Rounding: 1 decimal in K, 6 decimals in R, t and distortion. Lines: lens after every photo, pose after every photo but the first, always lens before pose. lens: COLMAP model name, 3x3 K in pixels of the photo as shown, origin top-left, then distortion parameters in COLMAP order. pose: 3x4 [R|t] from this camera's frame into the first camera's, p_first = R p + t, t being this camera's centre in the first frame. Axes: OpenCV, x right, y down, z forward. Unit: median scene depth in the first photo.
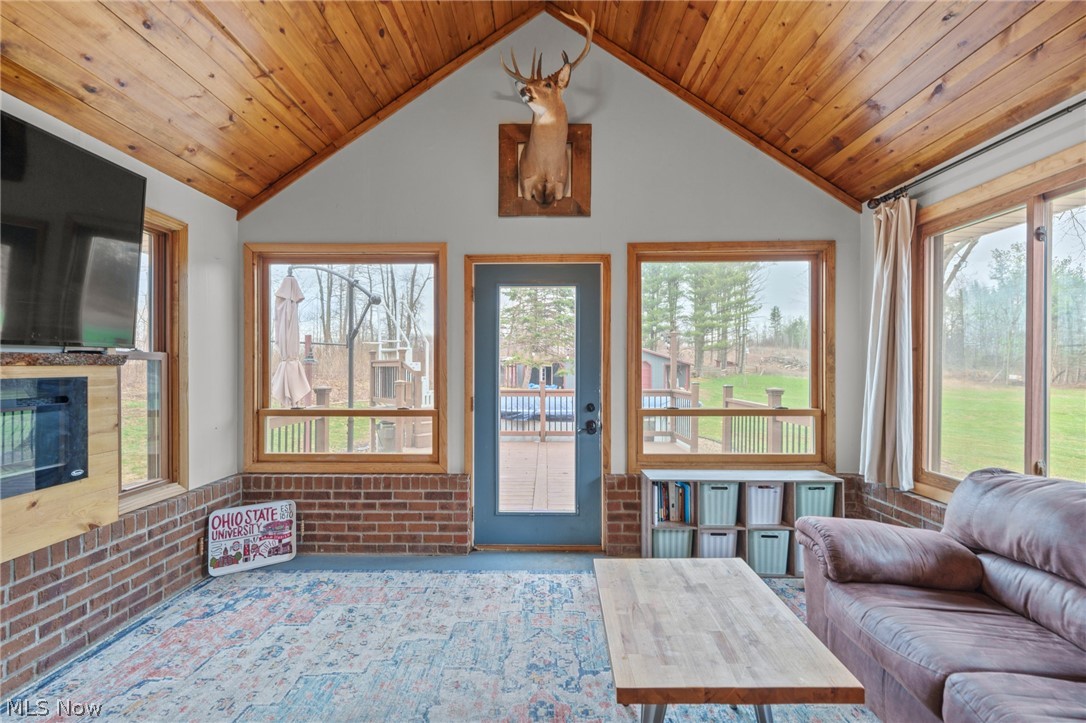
lens RADIAL K [[442.0, 0, 555.1], [0, 442.0, 366.1], [0, 0, 1]] dist [-0.000870, 0.000338]
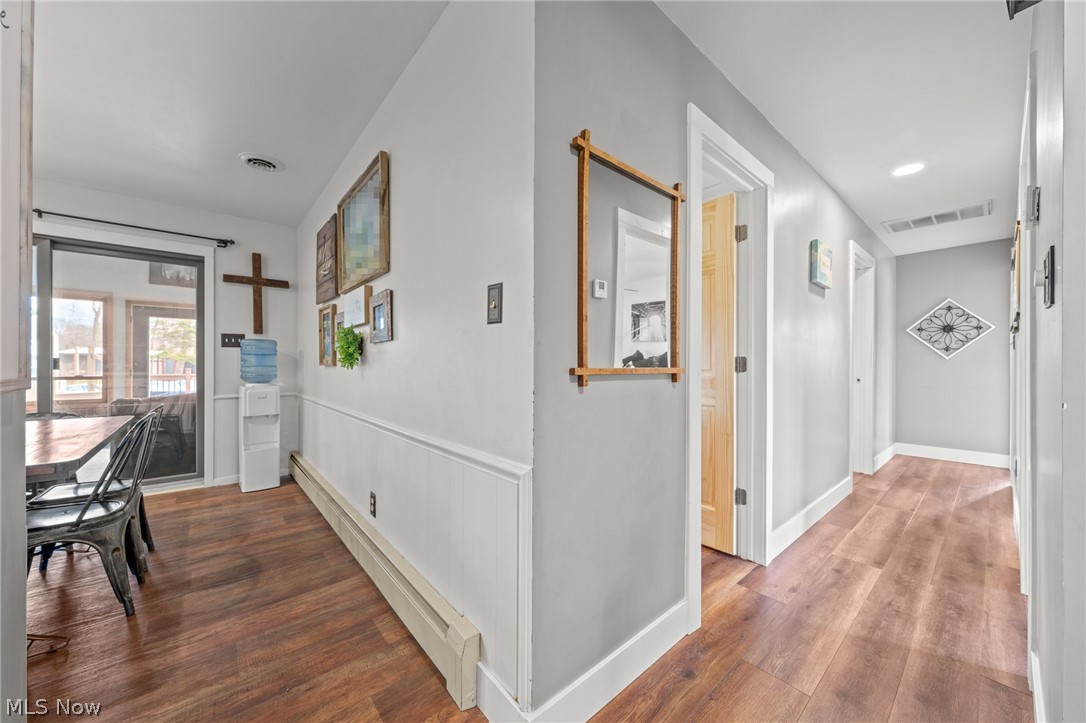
lens RADIAL K [[371.8, 0, 537.7], [0, 371.8, 362.2], [0, 0, 1]] dist [-0.000356, -0.000298]
pose [[0.755094, -0.000710, 0.655616, 0.118440], [-0.003398, 0.999982, 0.004996, 0.028184], [-0.655608, -0.006000, 0.755078, -1.649918]]
